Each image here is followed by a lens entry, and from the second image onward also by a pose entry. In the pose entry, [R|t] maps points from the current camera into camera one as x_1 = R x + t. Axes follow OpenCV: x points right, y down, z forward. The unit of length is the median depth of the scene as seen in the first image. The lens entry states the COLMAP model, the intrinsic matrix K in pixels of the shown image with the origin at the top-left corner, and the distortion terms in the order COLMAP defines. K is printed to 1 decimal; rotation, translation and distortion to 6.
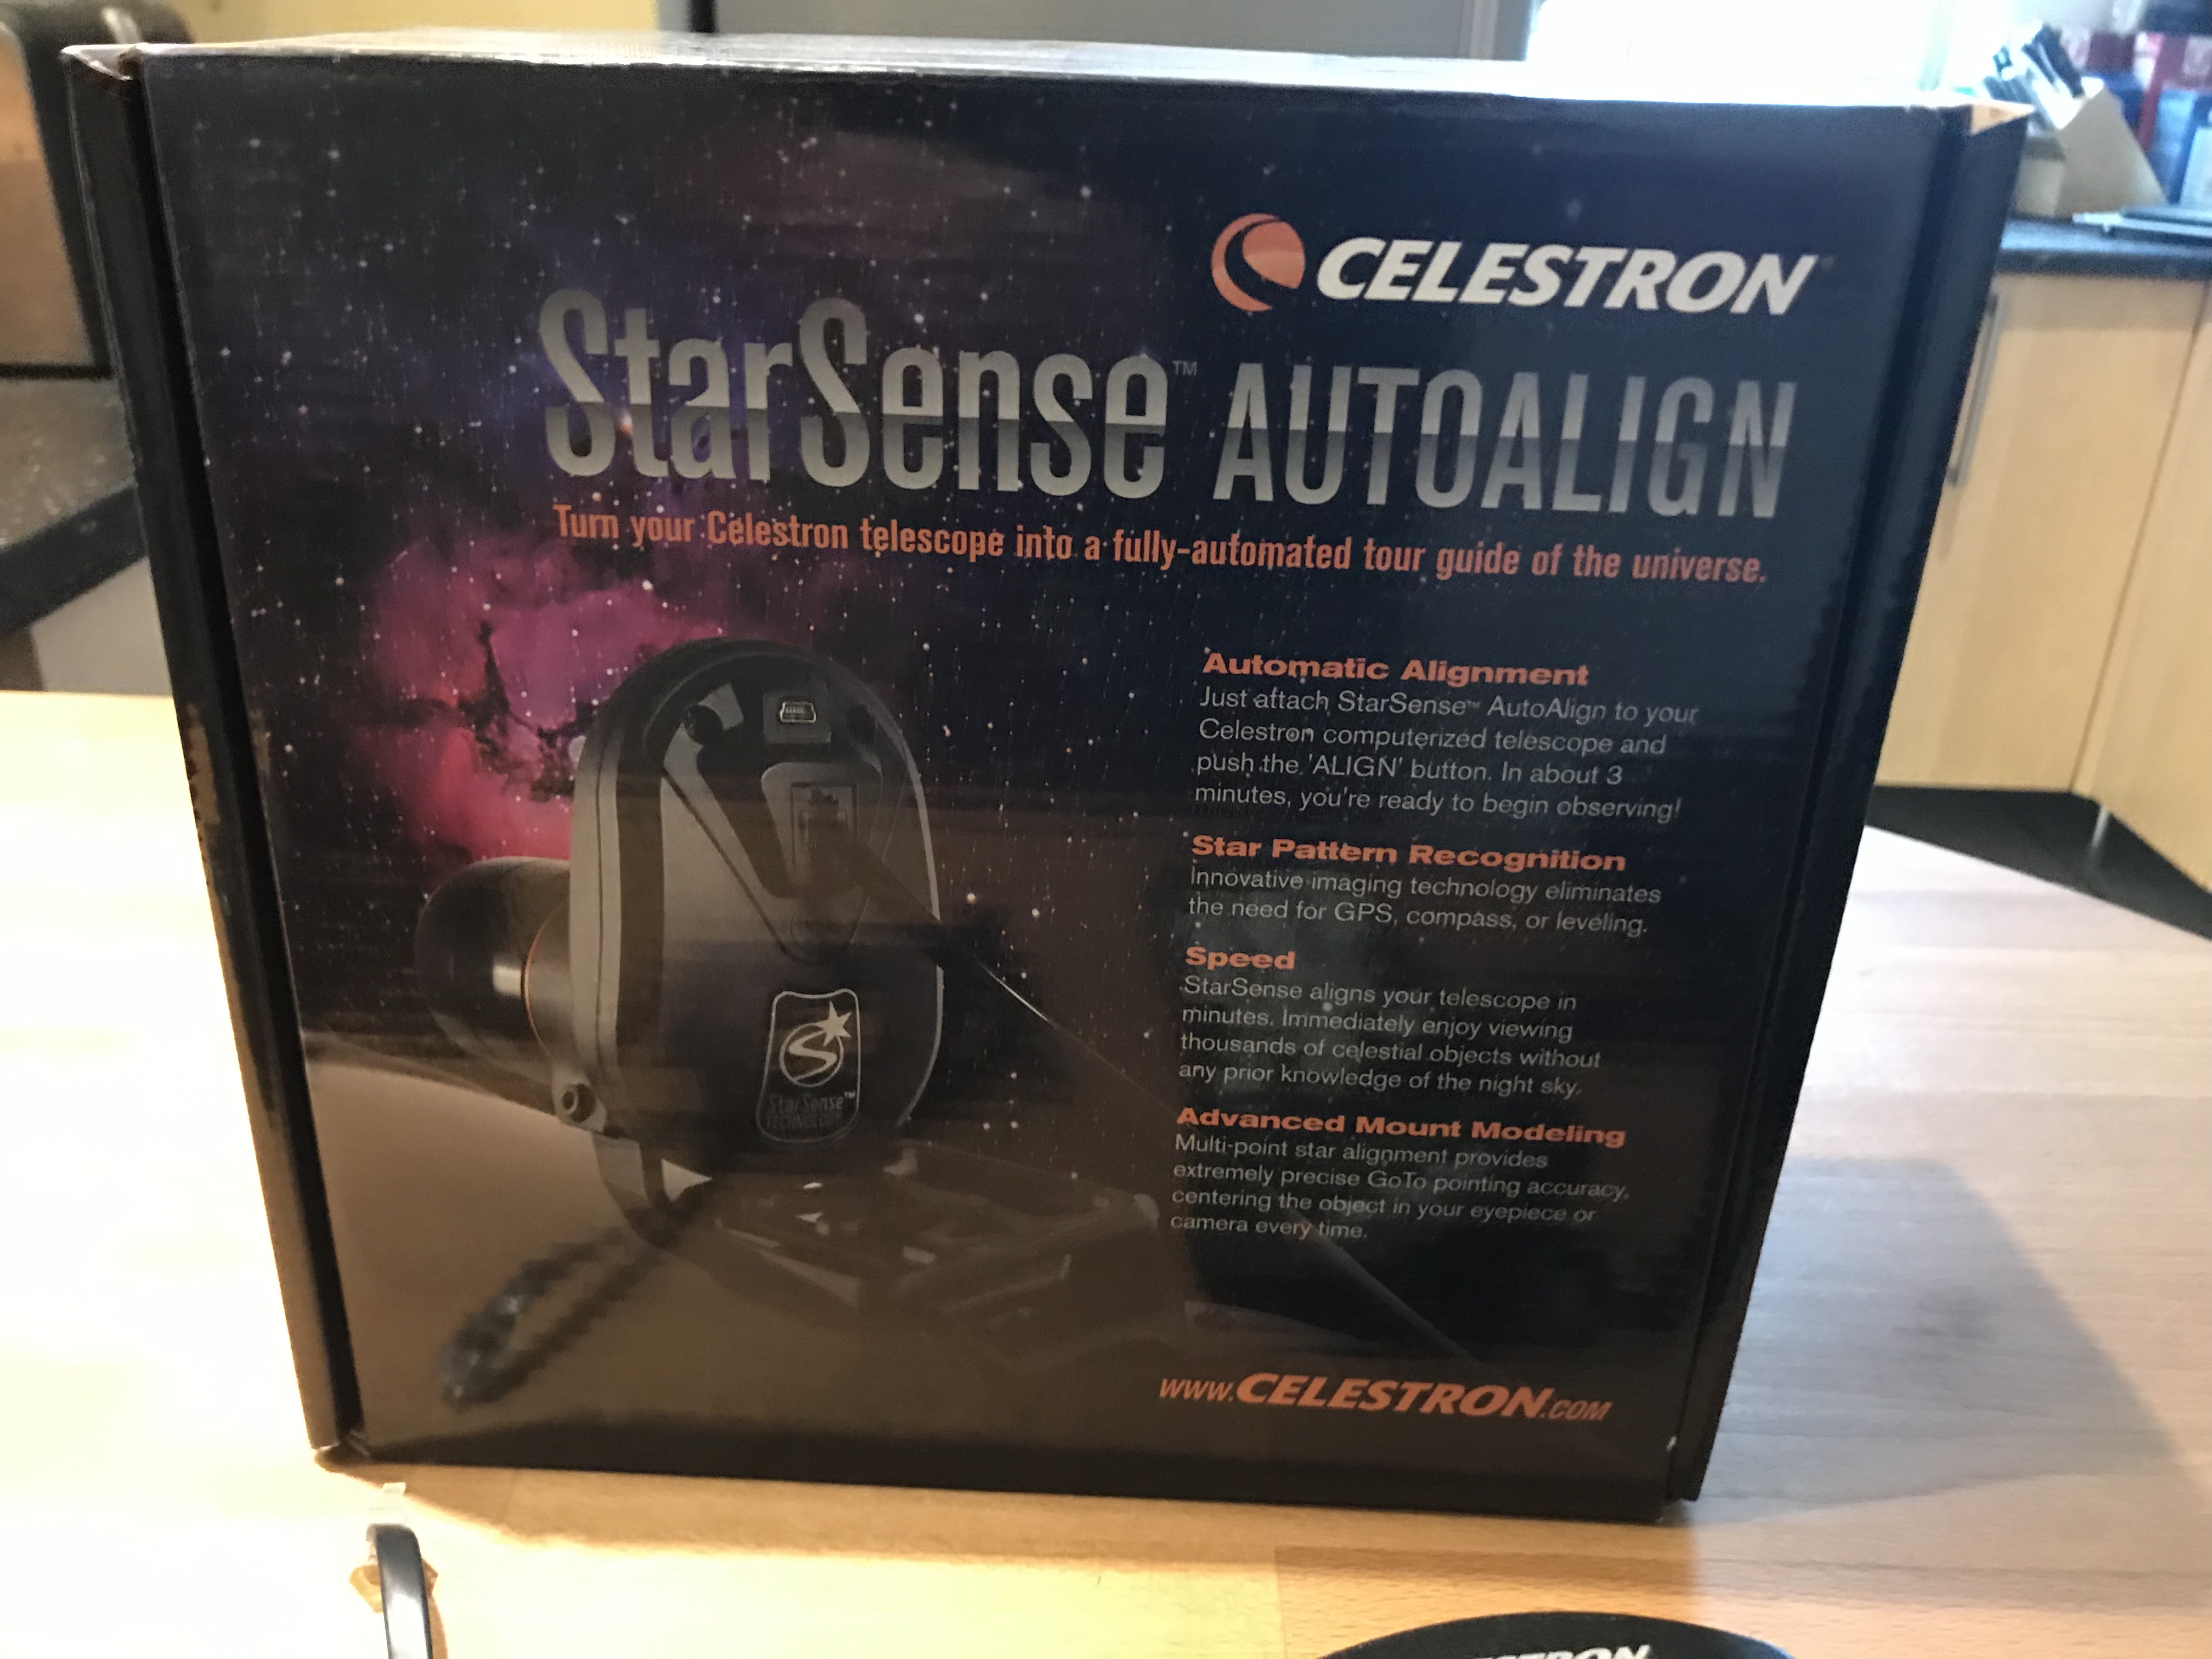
lens RADIAL K [[1848.9, 0, 1109.7], [0, 1848.9, 822.3], [0, 0, 1]] dist [0.022686, -0.033416]
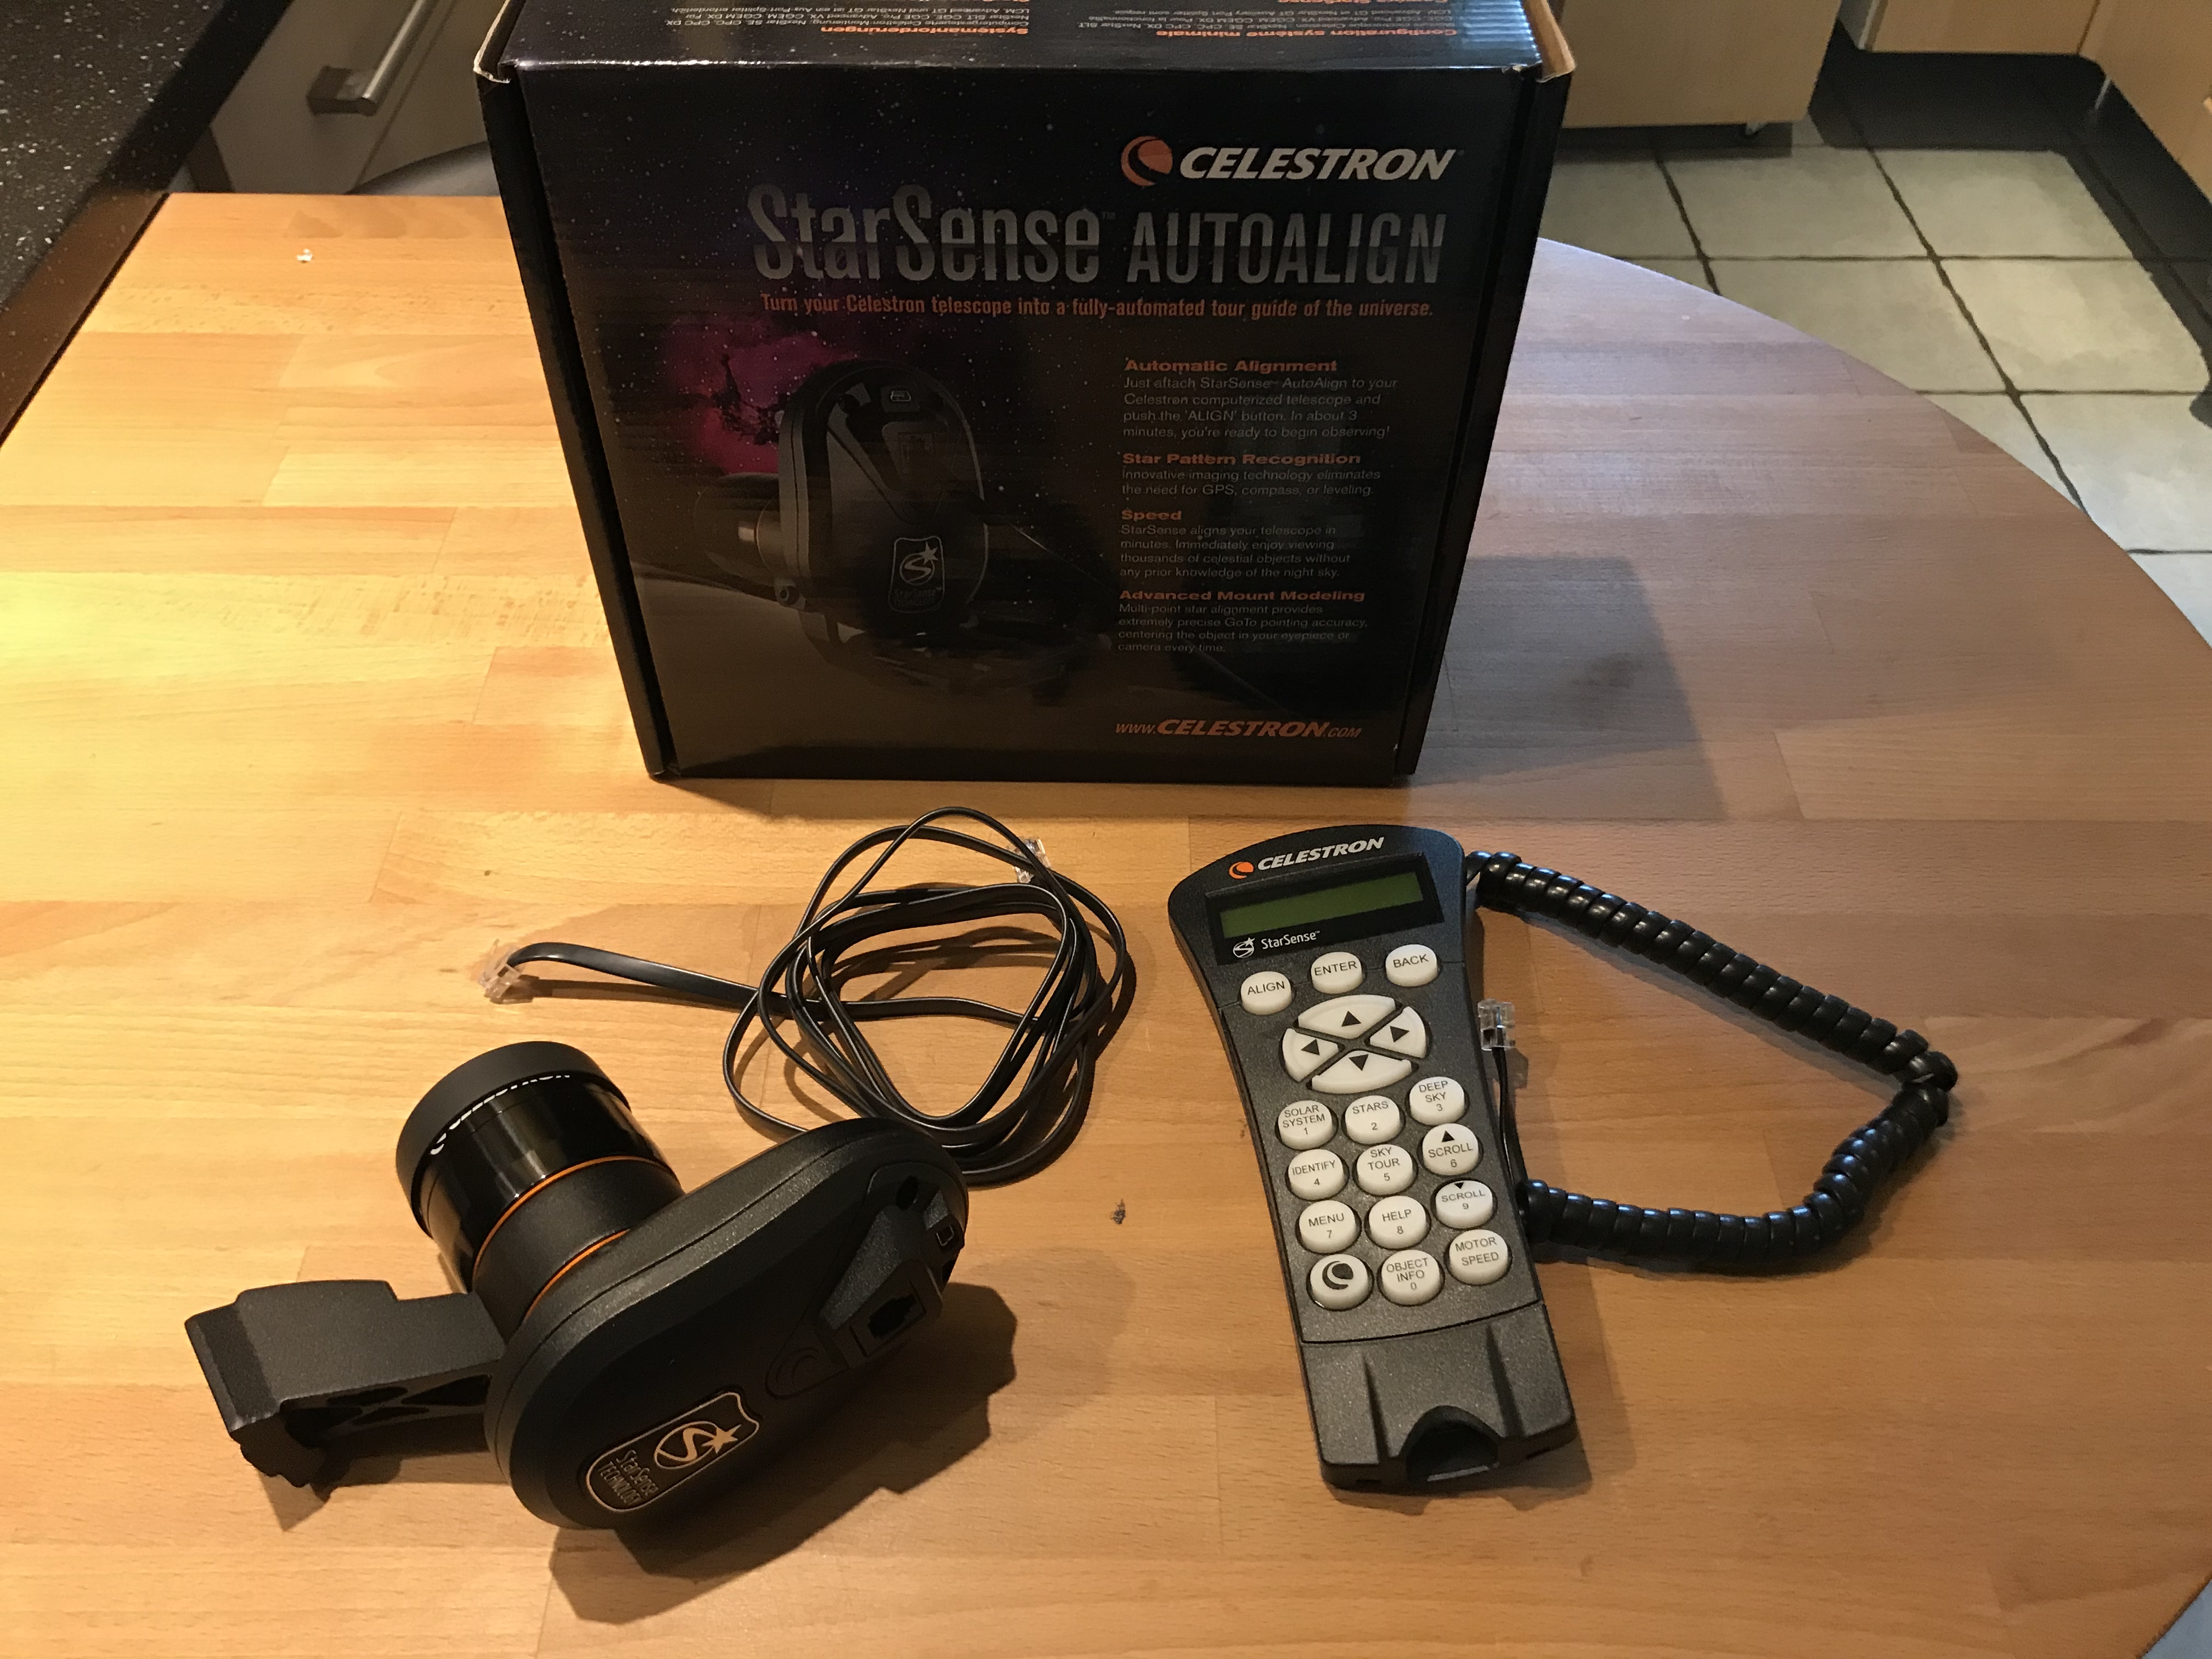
lens RADIAL K [[1848.9, 0, 1108.4], [0, 1848.9, 814.1], [0, 0, 1]] dist [0.022686, -0.033416]
pose [[0.999431, -0.033734, 0.000283, 0.019051], [0.030851, 0.917349, 0.396886, -0.398281], [-0.013648, -0.396652, 0.917868, -0.827049]]
